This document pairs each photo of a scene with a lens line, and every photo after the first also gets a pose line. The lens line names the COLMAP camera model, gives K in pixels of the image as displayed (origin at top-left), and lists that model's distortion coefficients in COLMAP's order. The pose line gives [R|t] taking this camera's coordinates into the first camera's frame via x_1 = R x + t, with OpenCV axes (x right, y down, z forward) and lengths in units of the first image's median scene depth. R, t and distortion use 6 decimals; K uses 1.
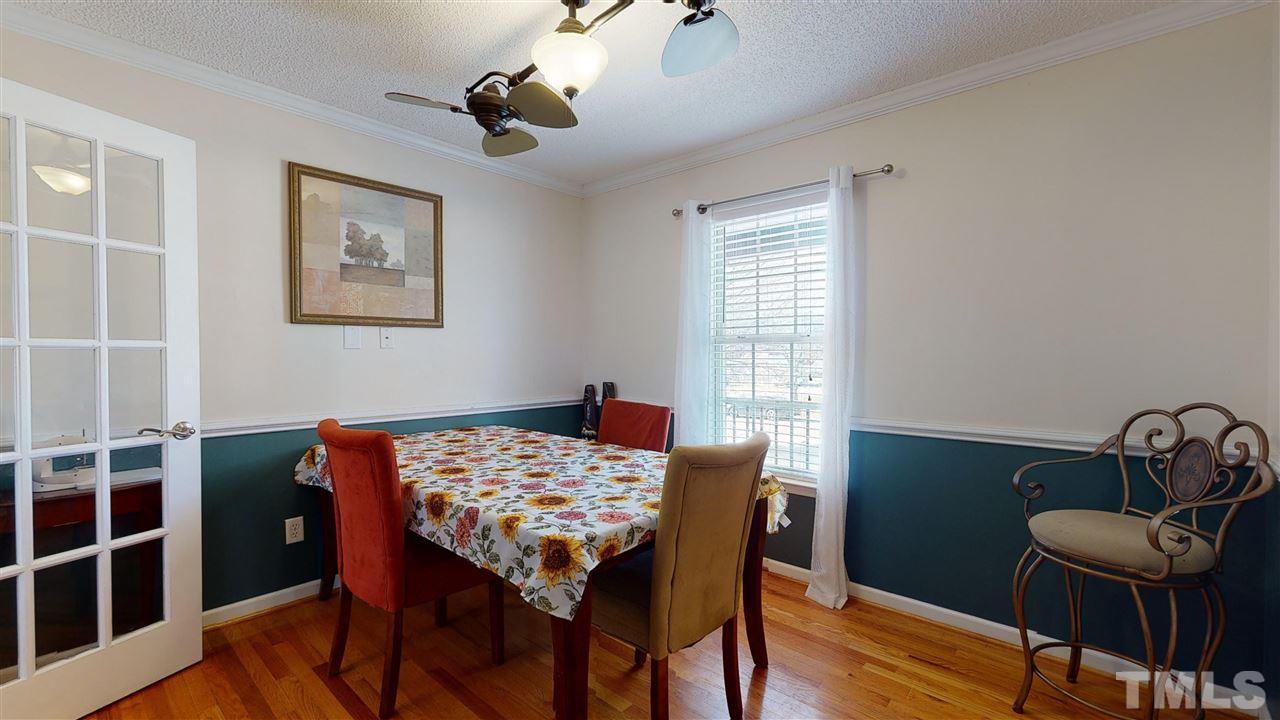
lens RADIAL K [[533.2, 0, 640.1], [0, 533.2, 359.5], [0, 0, 1]] dist [-0.005011, 0.000009]
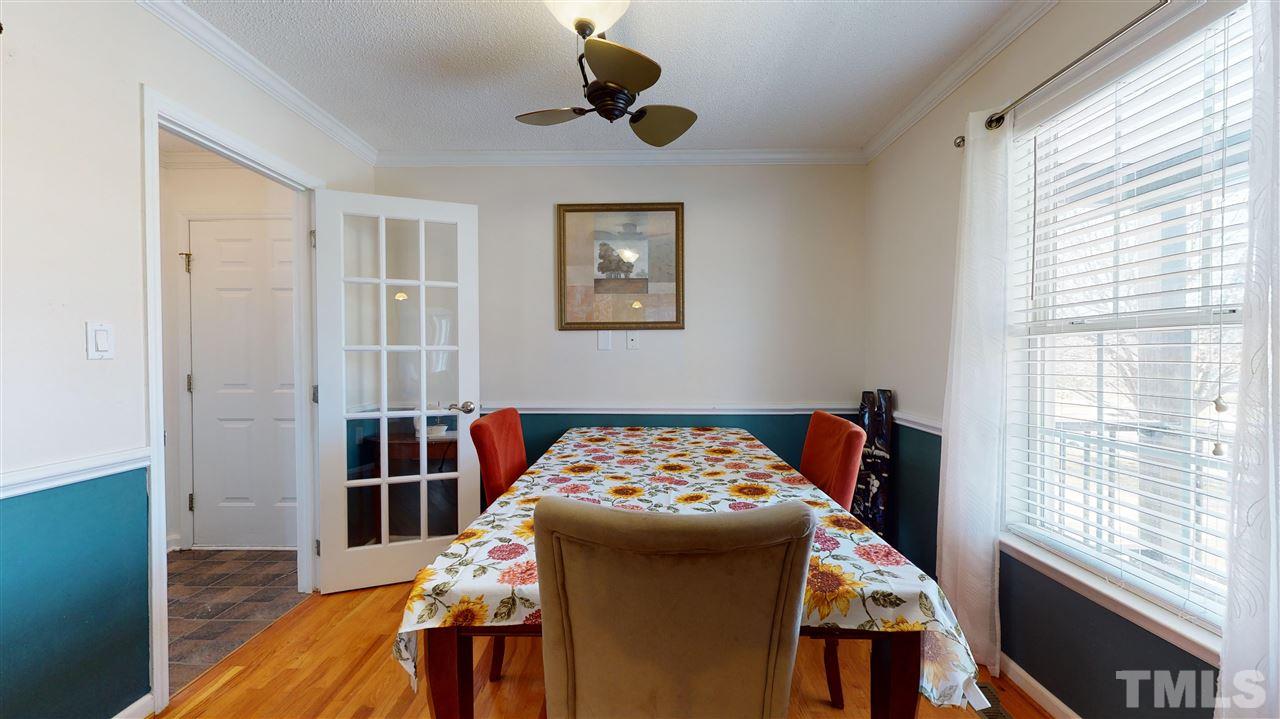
lens RADIAL K [[466.7, 0, 640.6], [0, 466.7, 361.5], [0, 0, 1]] dist [-0.000412, 0.000103]
pose [[0.659606, 0.008674, -0.751561, 0.315232], [-0.004494, 0.999961, 0.007596, -0.002651], [0.751598, -0.001633, 0.659620, 0.399635]]
